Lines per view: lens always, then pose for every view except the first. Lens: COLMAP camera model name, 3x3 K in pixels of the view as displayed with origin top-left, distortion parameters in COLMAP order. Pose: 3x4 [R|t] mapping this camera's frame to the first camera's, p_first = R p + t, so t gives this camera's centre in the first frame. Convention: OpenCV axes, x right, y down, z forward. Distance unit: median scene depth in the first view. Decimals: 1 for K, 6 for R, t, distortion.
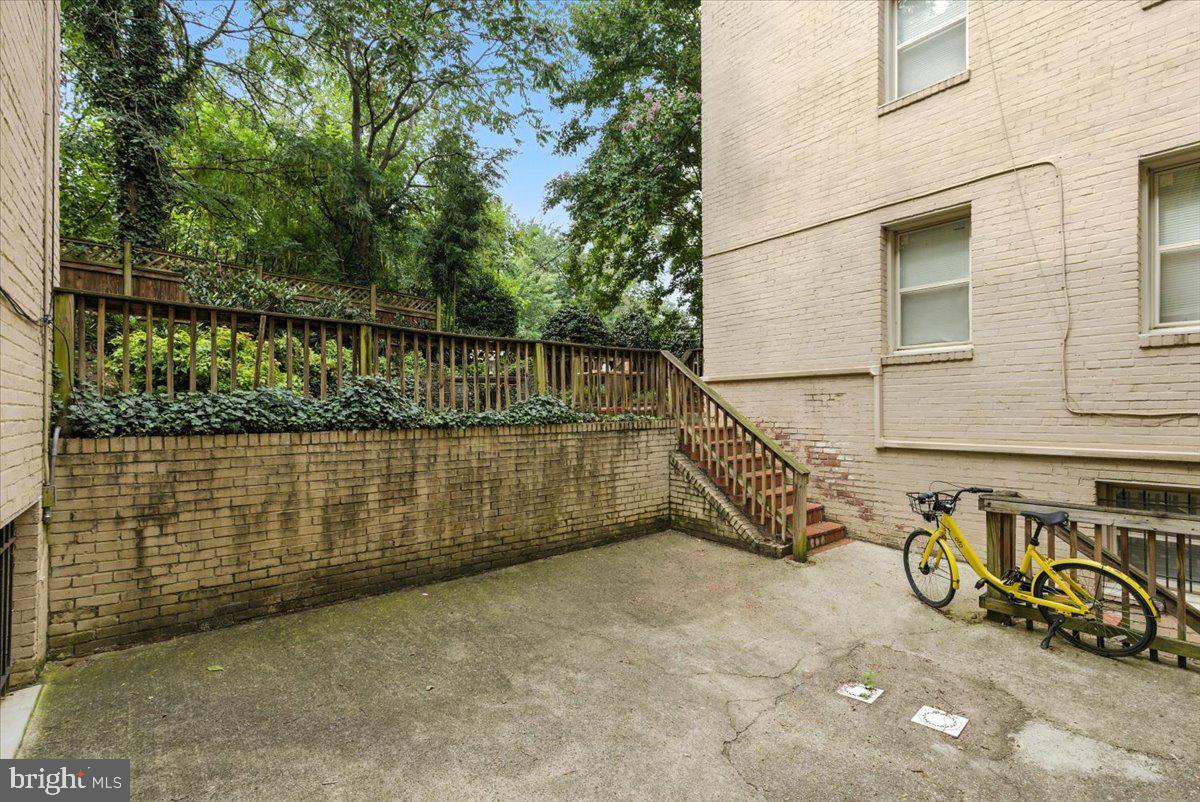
lens RADIAL K [[557.9, 0, 600.0], [0, 557.9, 401.0], [0, 0, 1]] dist [0.000996, 0.000141]
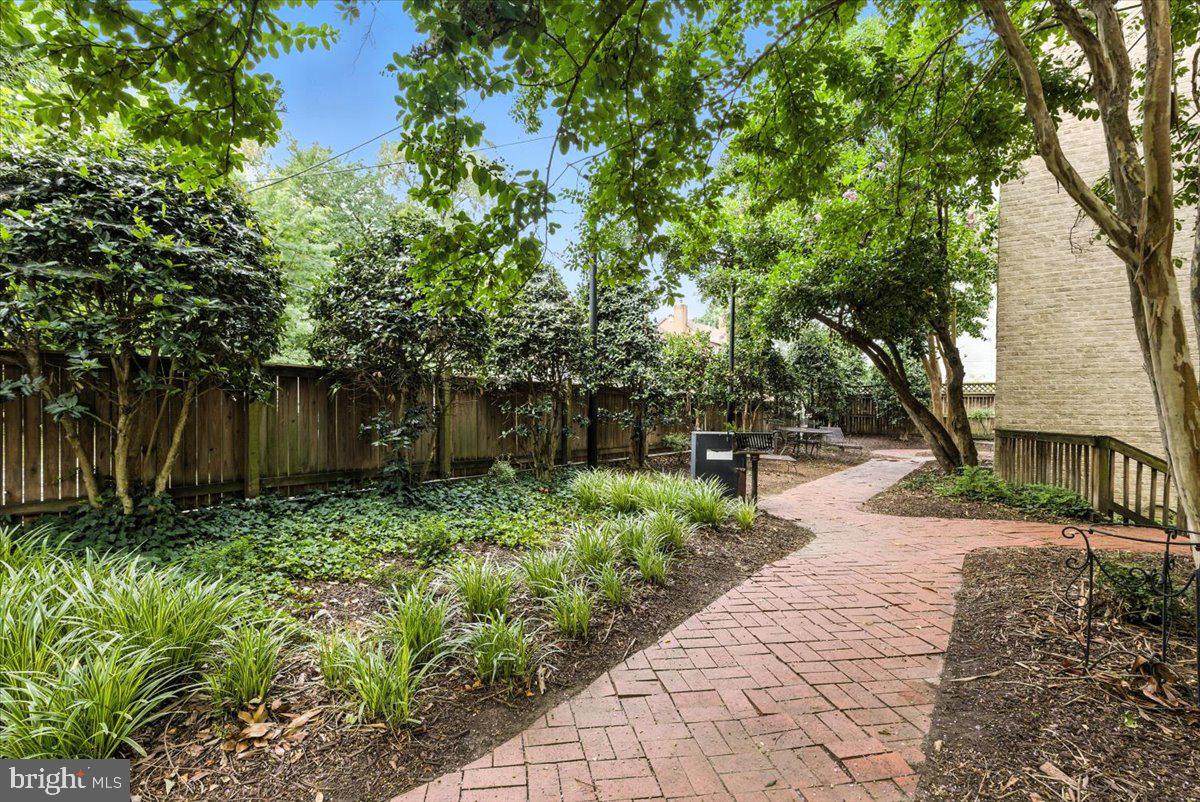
lens RADIAL K [[557.9, 0, 600.0], [0, 557.9, 401.0], [0, 0, 1]] dist [0.000996, 0.000141]
pose [[0.964498, 0.003452, 0.264068, 0.087736], [-0.005149, 0.999970, 0.005736, -0.066823], [-0.264040, -0.006892, 0.964487, 0.687287]]
